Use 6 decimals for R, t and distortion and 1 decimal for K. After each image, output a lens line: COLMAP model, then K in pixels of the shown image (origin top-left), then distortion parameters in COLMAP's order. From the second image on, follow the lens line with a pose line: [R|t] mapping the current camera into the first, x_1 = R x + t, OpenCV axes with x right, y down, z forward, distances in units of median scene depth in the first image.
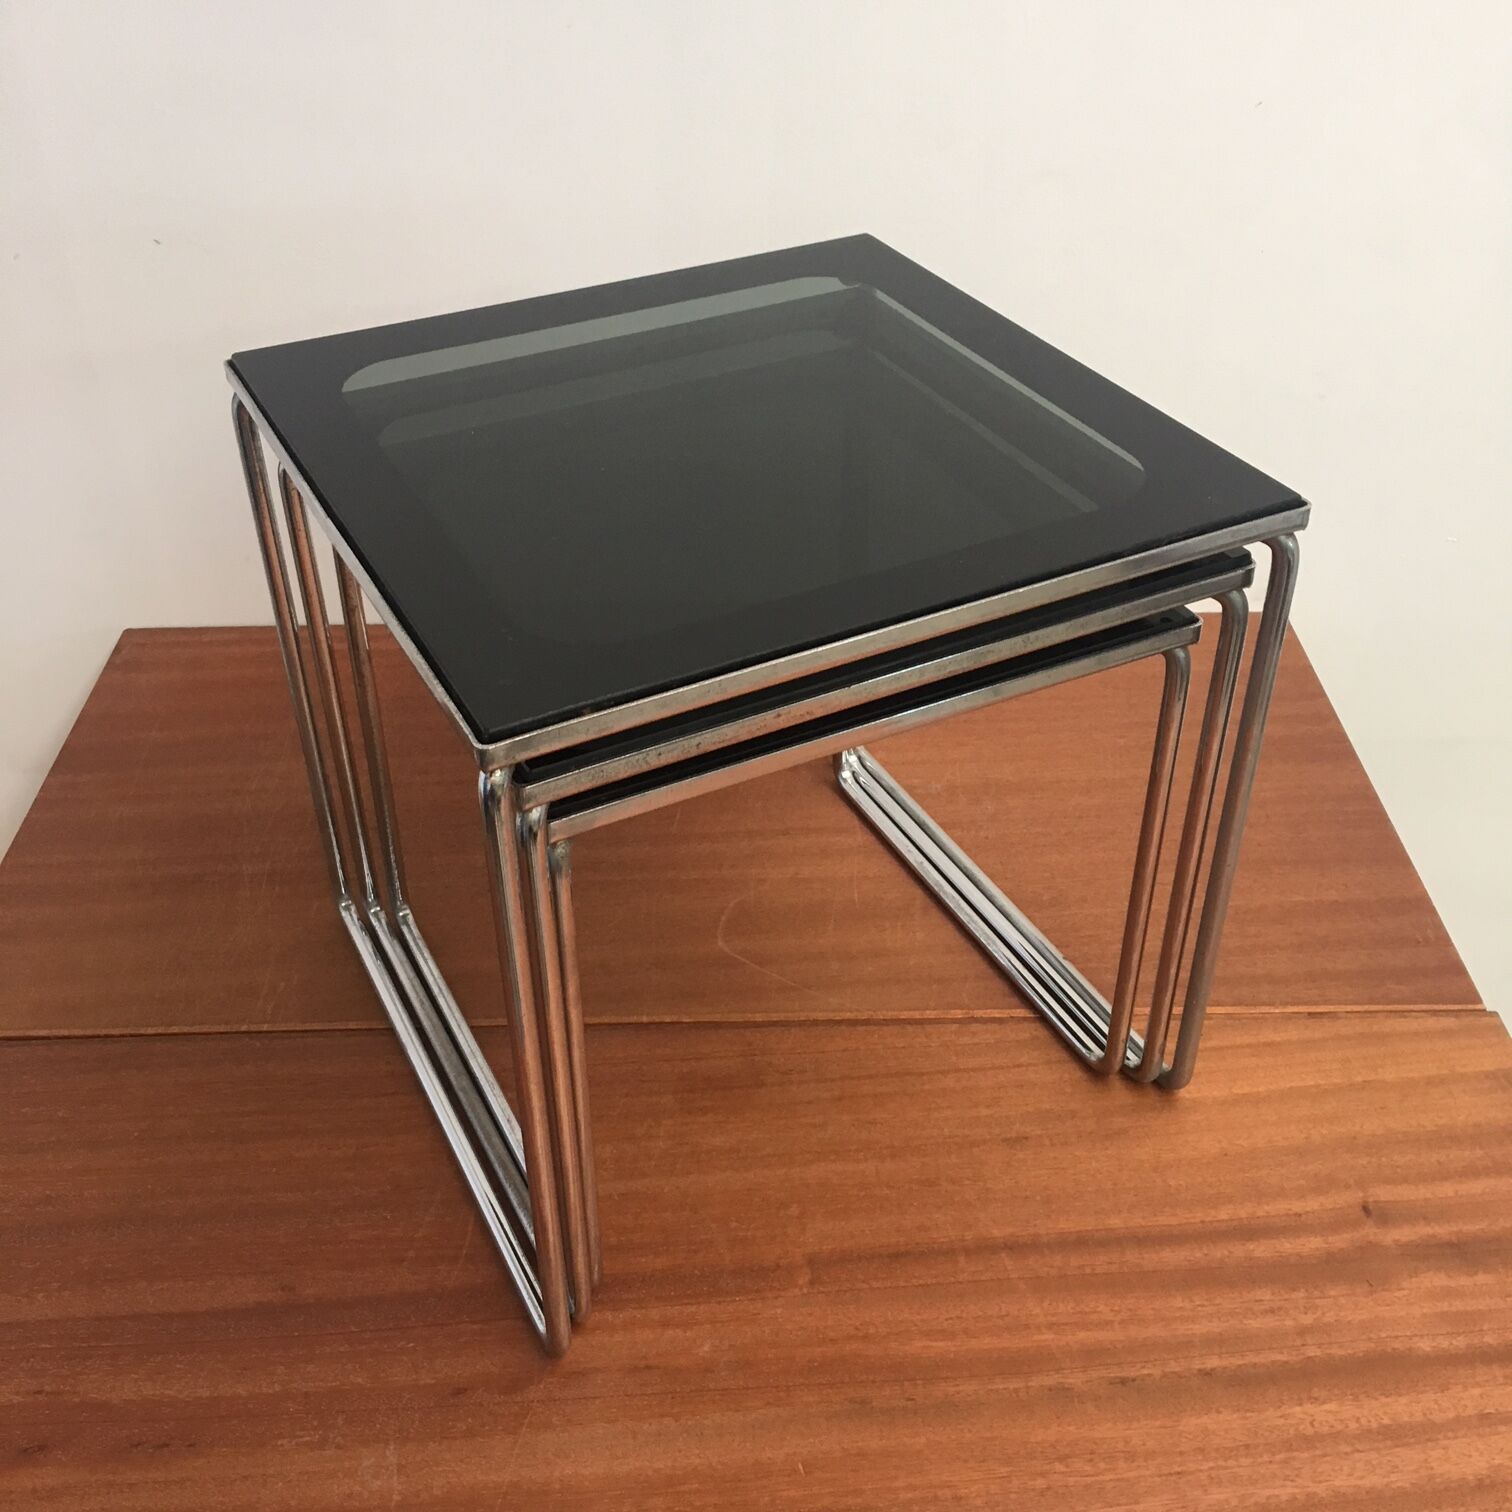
lens RADIAL K [[1717.2, 0, 756.0], [0, 1717.2, 756.0], [0, 0, 1]] dist [0.104352, -0.152856]
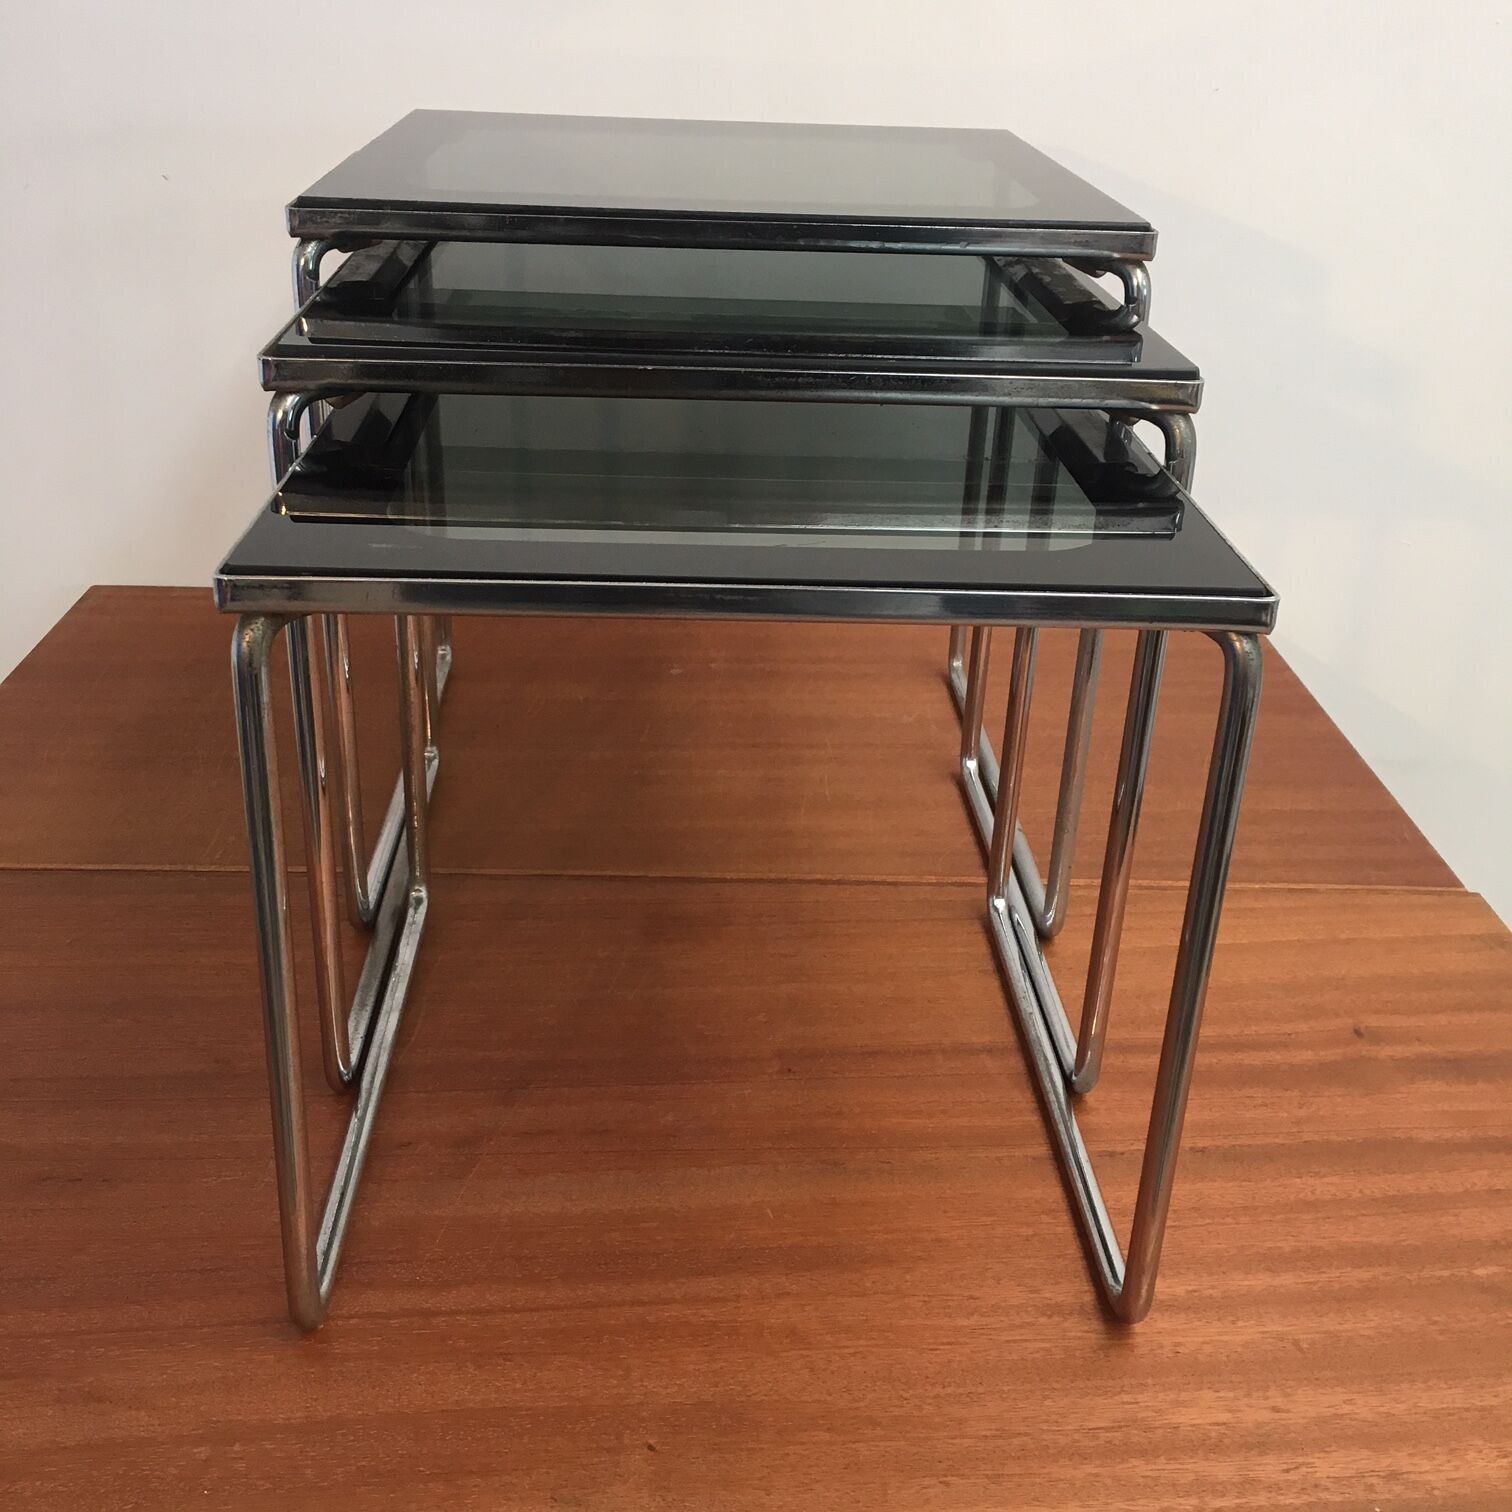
lens RADIAL K [[1717.2, 0, 756.0], [0, 1717.2, 756.0], [0, 0, 1]] dist [0.104352, -0.152856]
pose [[0.999037, 0.032828, 0.029094, -0.014908], [-0.027020, 0.983040, -0.181388, 0.309015], [-0.034555, 0.180427, 0.982981, 0.044158]]
